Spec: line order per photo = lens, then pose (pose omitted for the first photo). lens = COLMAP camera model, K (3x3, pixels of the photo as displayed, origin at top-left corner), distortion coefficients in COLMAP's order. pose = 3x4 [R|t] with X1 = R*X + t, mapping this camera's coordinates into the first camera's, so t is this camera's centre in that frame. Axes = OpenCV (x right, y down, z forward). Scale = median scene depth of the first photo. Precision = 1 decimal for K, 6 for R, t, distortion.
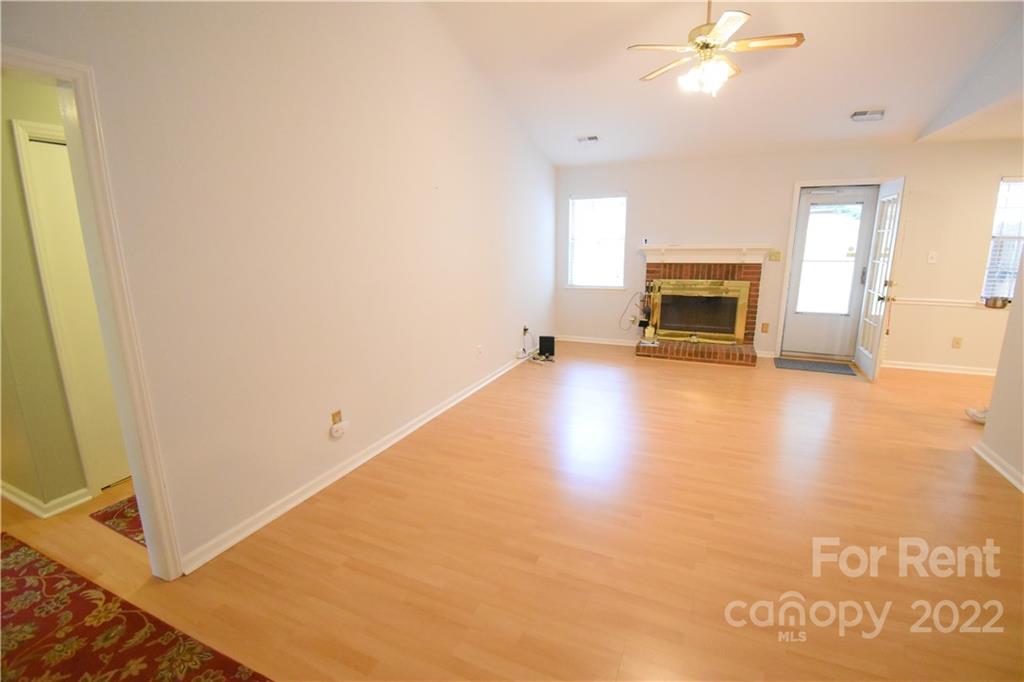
lens RADIAL K [[450.0, 0, 512.0], [0, 450.0, 341.0], [0, 0, 1]] dist [0.018436, -0.025930]
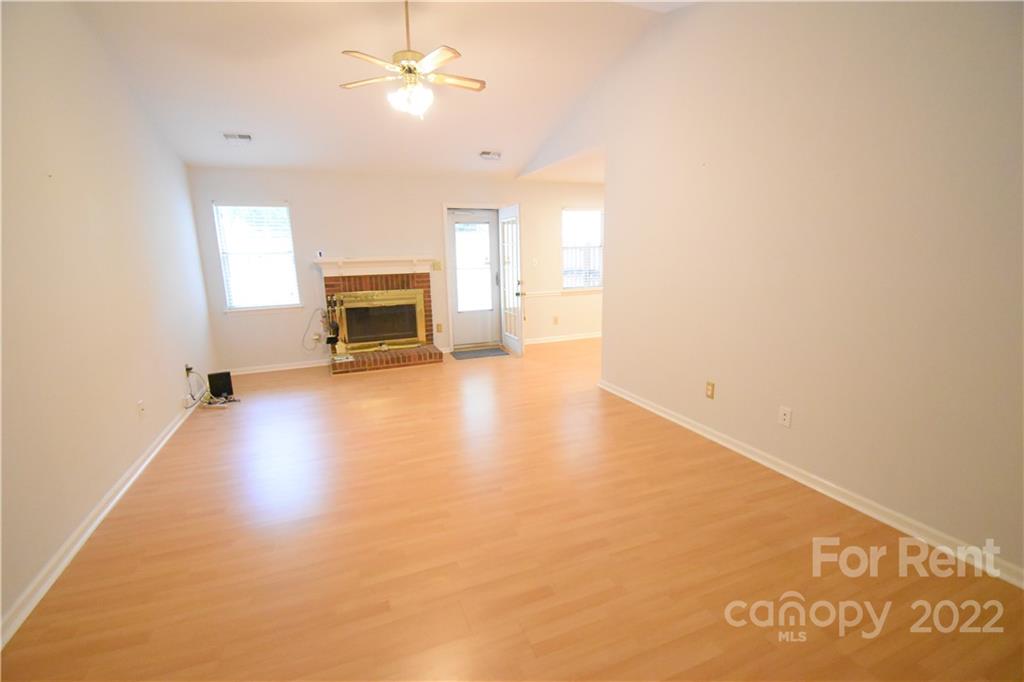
lens RADIAL K [[450.0, 0, 512.0], [0, 450.0, 341.0], [0, 0, 1]] dist [0.018436, -0.025930]
pose [[0.693368, -0.145599, 0.705721, -0.128031], [0.169991, 0.984782, 0.036158, -0.006786], [-0.700246, 0.094895, 0.707567, 0.061380]]
